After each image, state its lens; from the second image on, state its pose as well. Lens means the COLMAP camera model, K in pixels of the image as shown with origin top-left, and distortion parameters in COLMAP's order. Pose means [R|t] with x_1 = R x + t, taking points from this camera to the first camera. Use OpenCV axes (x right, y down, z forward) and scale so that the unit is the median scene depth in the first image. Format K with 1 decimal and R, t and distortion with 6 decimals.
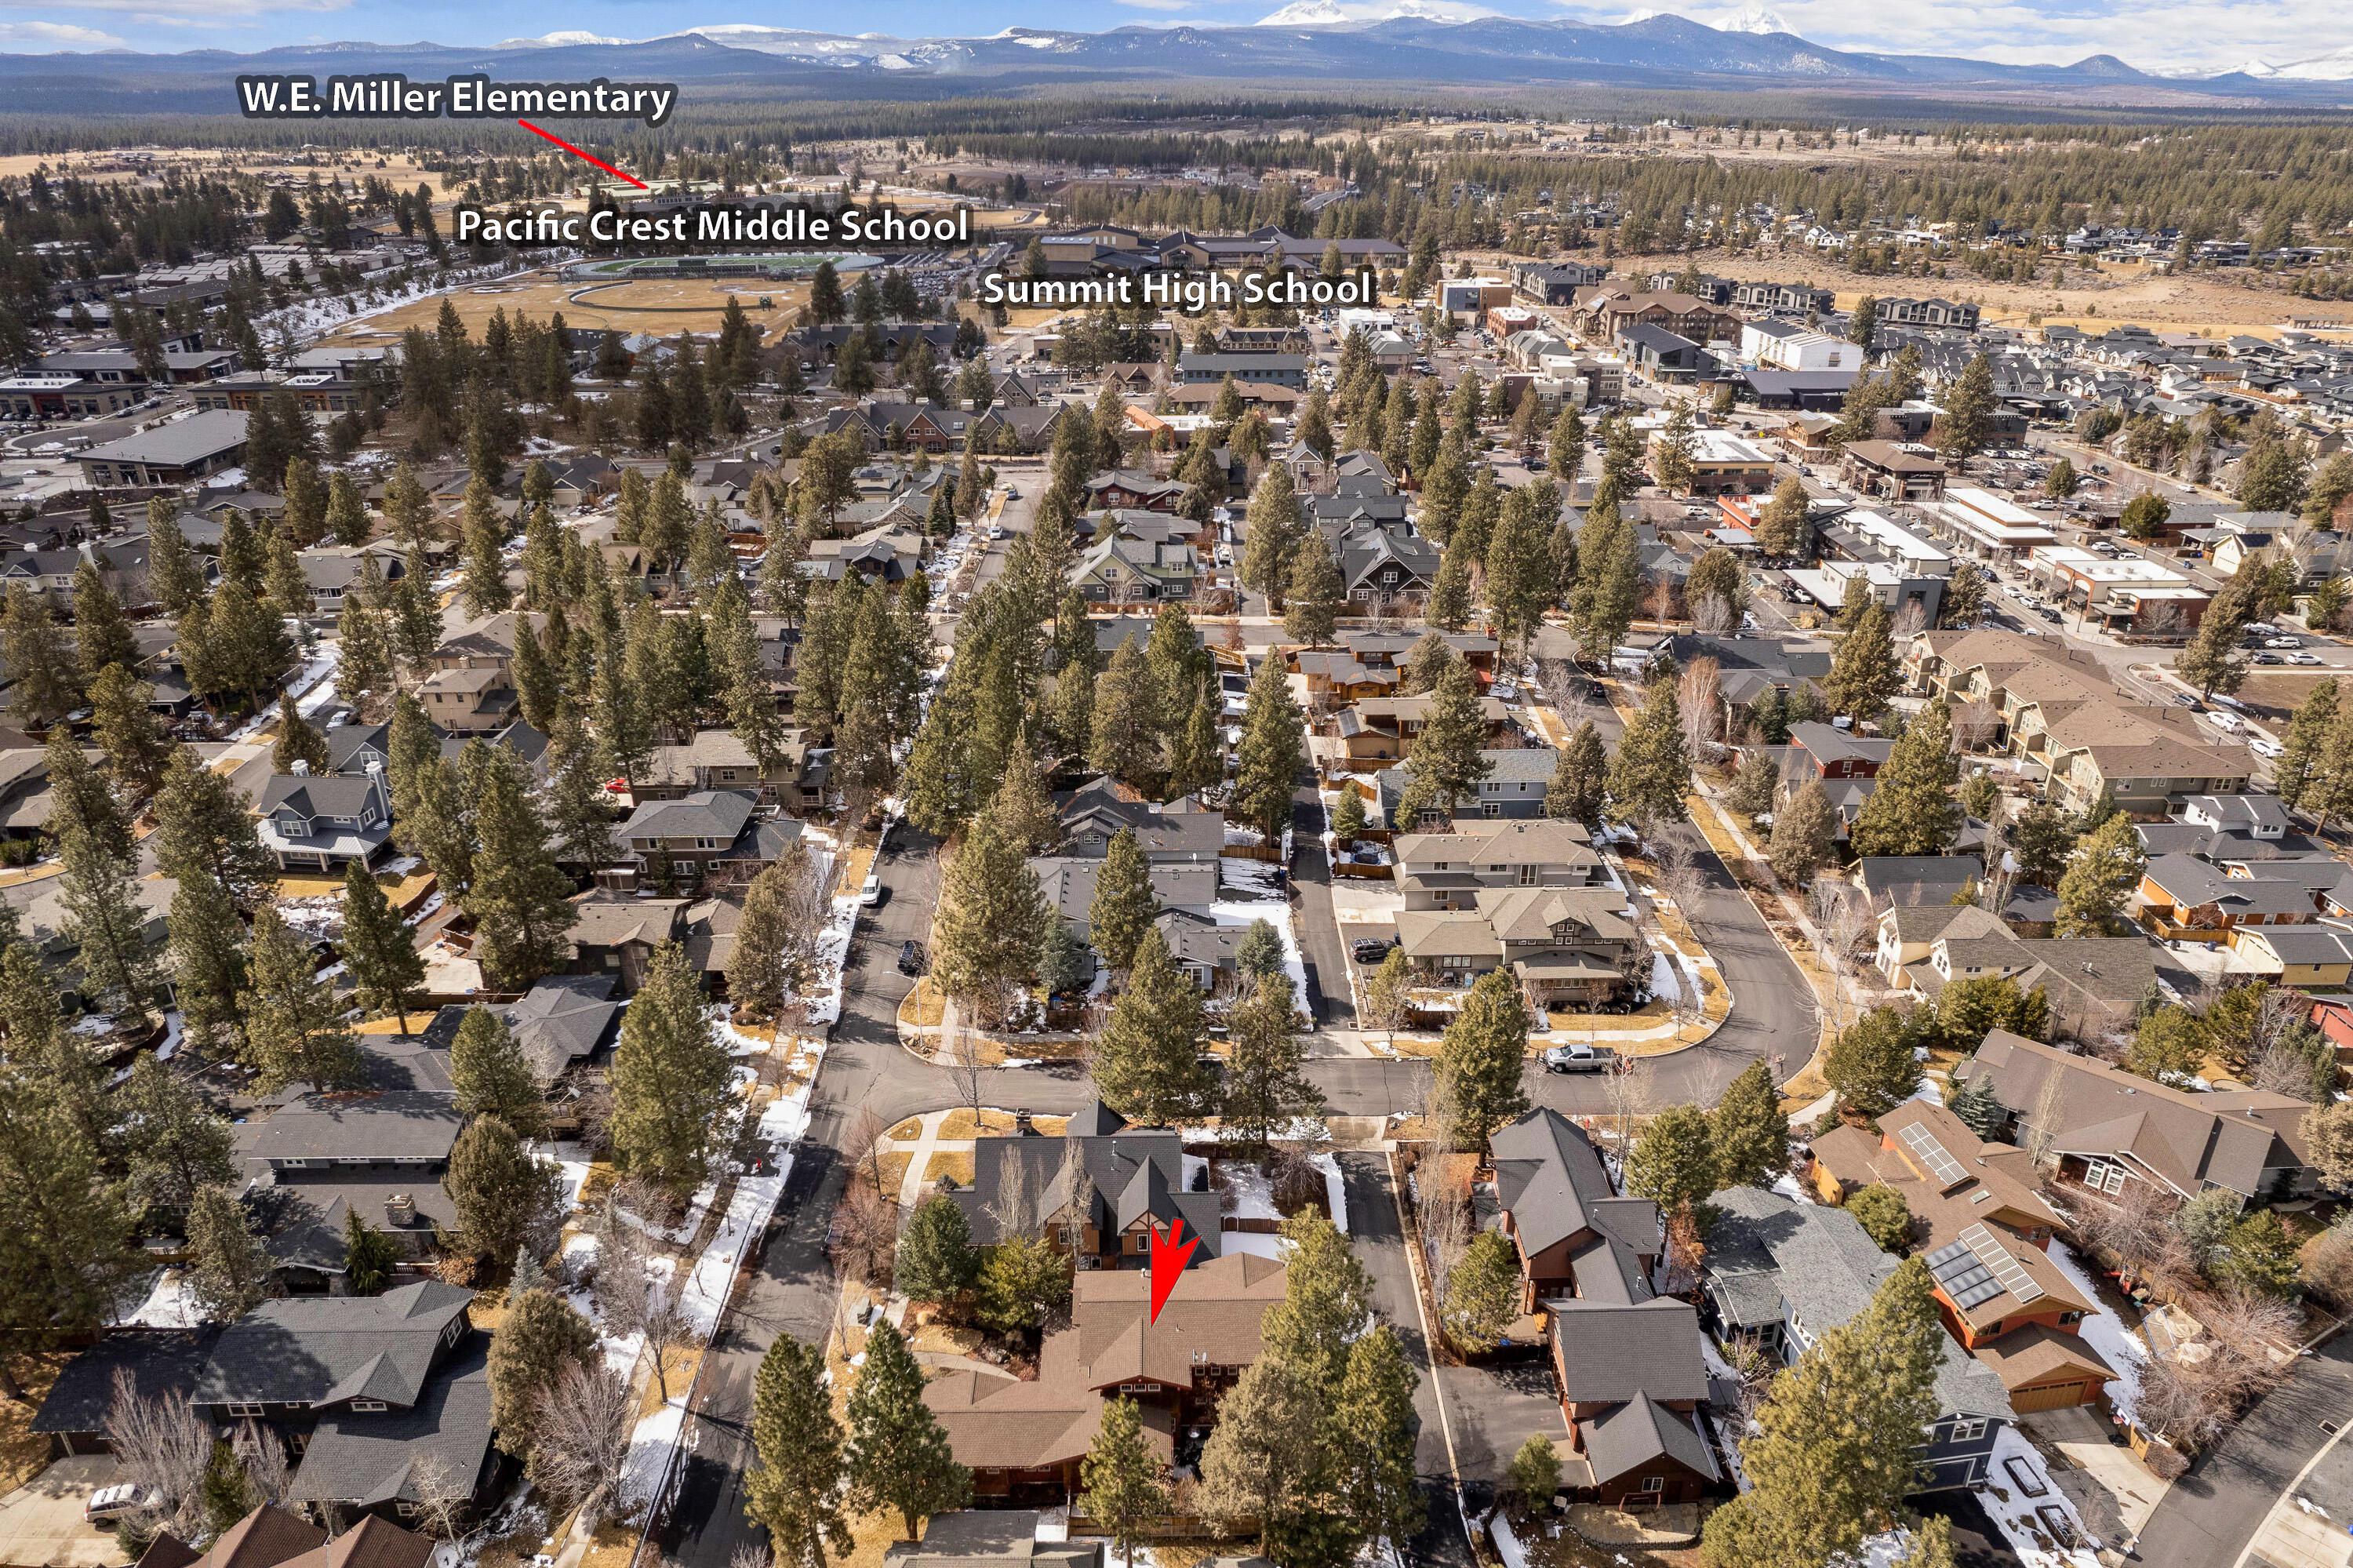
lens RADIAL K [[1490.3, 0, 1165.9], [0, 1490.3, 792.7], [0, 0, 1]] dist [-0.066960, 0.056984]
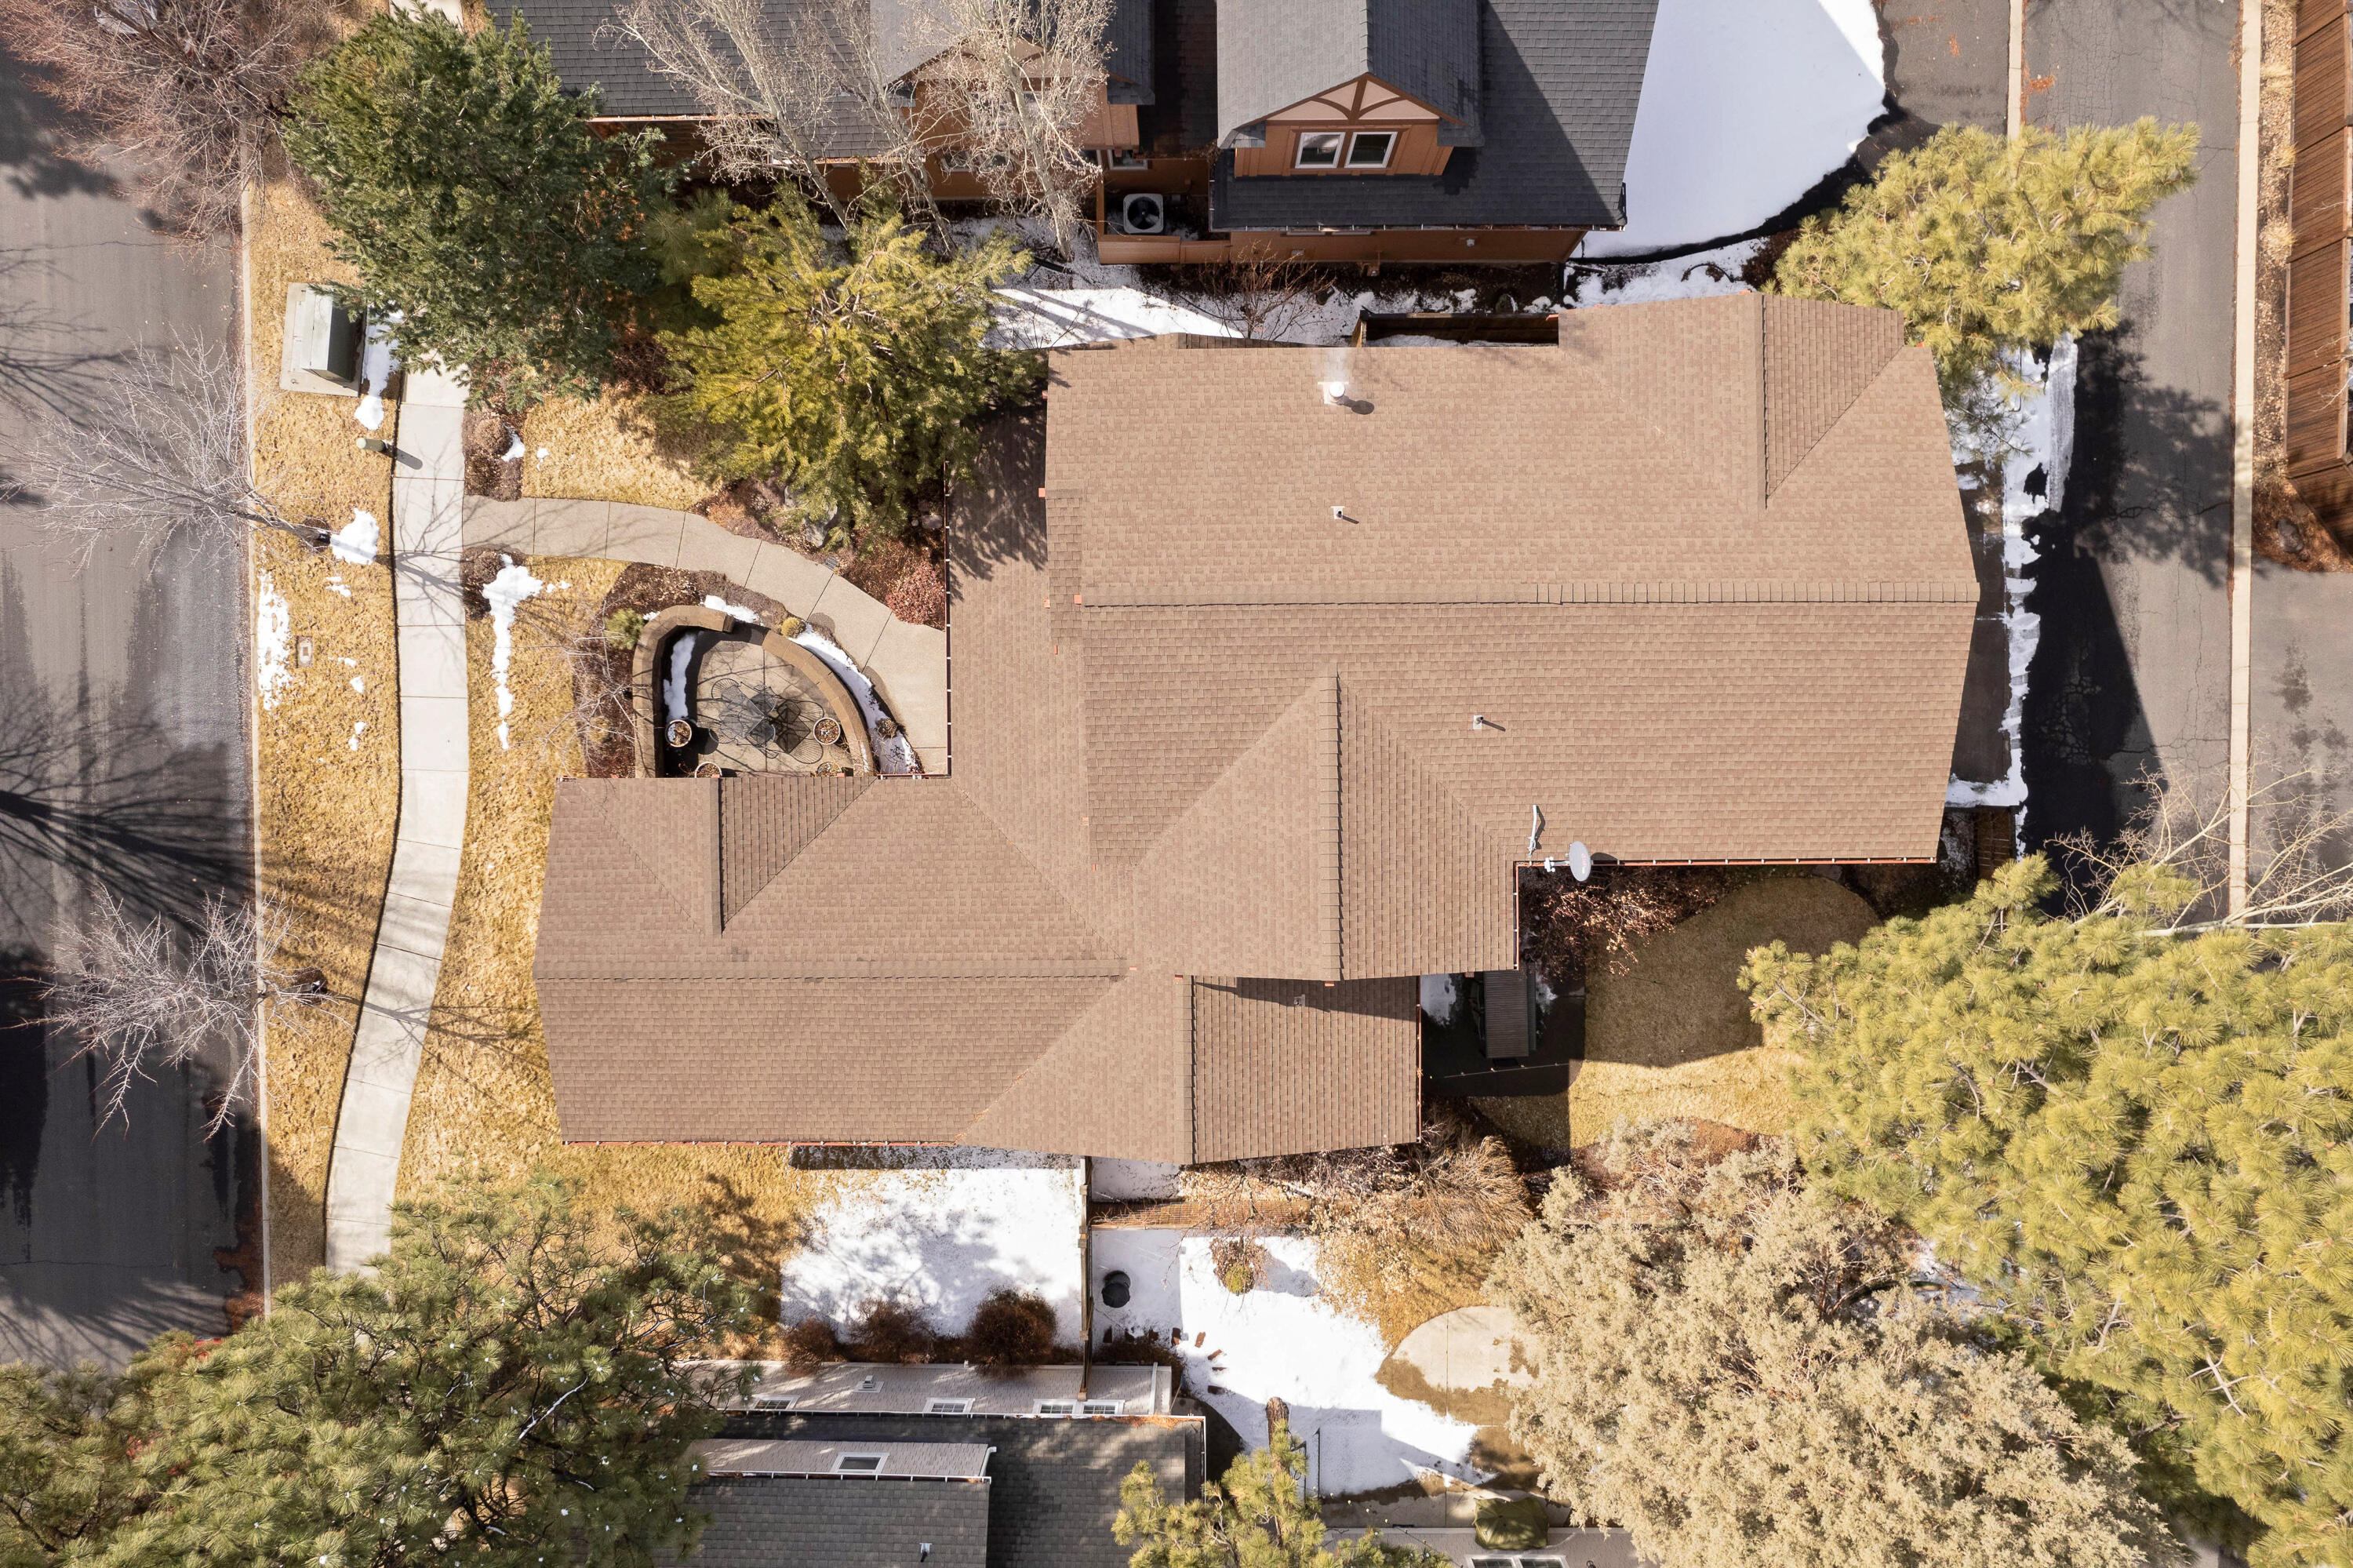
lens RADIAL K [[1490.3, 0, 1173.8], [0, 1490.3, 784.6], [0, 0, 1]] dist [-0.066960, 0.056984]
pose [[0.999888, 0.012082, -0.008882, -0.007200], [0.002716, 0.436589, 0.899657, 0.026462], [0.014748, -0.899580, 0.436507, 0.160168]]
